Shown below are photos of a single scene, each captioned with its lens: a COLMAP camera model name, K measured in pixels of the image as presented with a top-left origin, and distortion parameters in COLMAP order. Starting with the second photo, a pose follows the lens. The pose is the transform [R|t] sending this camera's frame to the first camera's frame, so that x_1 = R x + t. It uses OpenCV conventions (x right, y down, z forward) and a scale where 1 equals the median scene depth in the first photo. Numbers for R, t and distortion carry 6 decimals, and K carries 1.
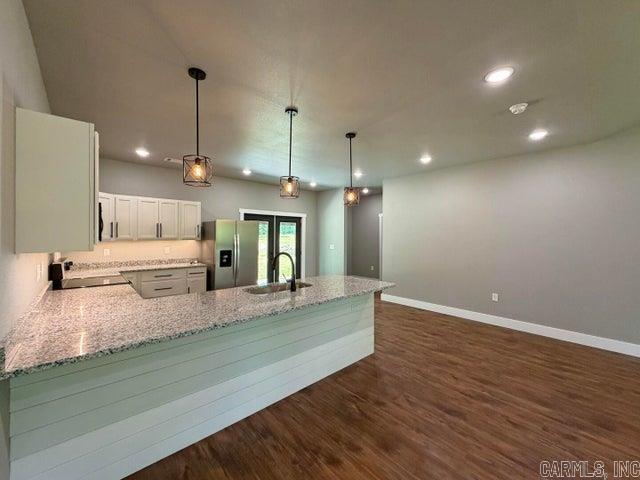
lens RADIAL K [[255.7, 0, 321.6], [0, 255.7, 234.4], [0, 0, 1]] dist [0.000363, 0.000067]
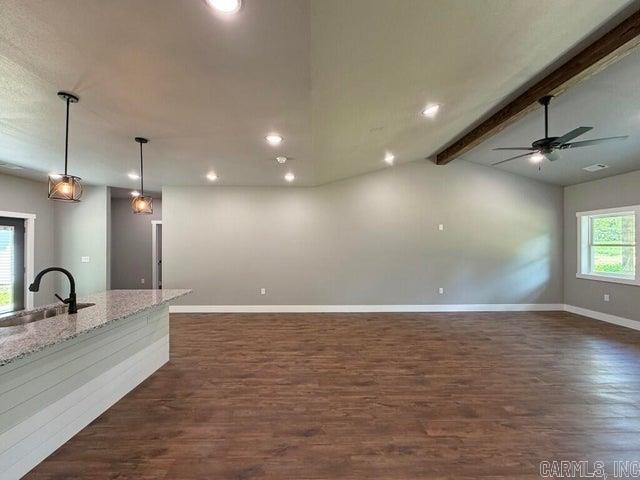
lens RADIAL K [[263.0, 0, 316.1], [0, 263.0, 240.6], [0, 0, 1]] dist [0.001156, 0.000098]
pose [[0.671111, 0.003177, 0.741350, -0.210037], [-0.000043, 0.999991, -0.004247, -0.012244], [-0.741357, 0.002818, 0.671105, -0.162382]]
